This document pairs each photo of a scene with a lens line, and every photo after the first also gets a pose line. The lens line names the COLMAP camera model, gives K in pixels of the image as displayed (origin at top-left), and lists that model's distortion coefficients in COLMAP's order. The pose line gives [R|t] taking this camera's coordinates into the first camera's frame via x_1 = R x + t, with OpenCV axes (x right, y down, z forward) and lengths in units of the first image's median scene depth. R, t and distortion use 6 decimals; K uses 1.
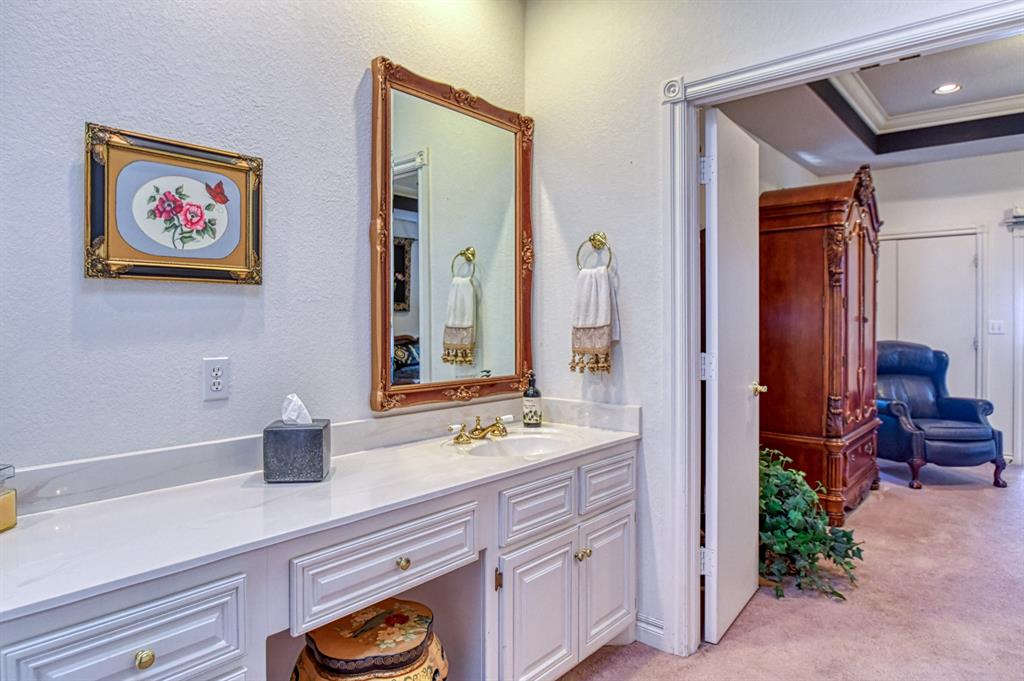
lens RADIAL K [[588.9, 0, 511.3], [0, 588.9, 328.5], [0, 0, 1]] dist [-0.025387, -0.000422]
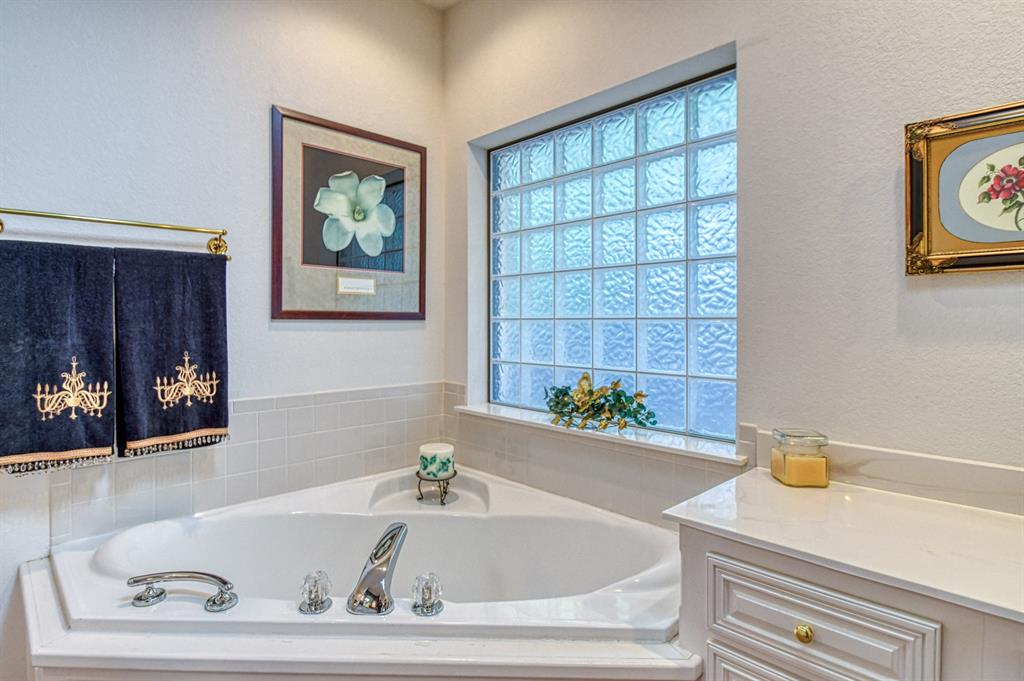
lens RADIAL K [[559.5, 0, 509.6], [0, 559.5, 315.8], [0, 0, 1]] dist [0.032721, 0.000313]
pose [[-0.050129, -0.004281, -0.998734, 0.311835], [-0.010477, 0.999938, -0.003760, -0.004810], [0.998688, 0.010276, -0.050171, 0.345471]]
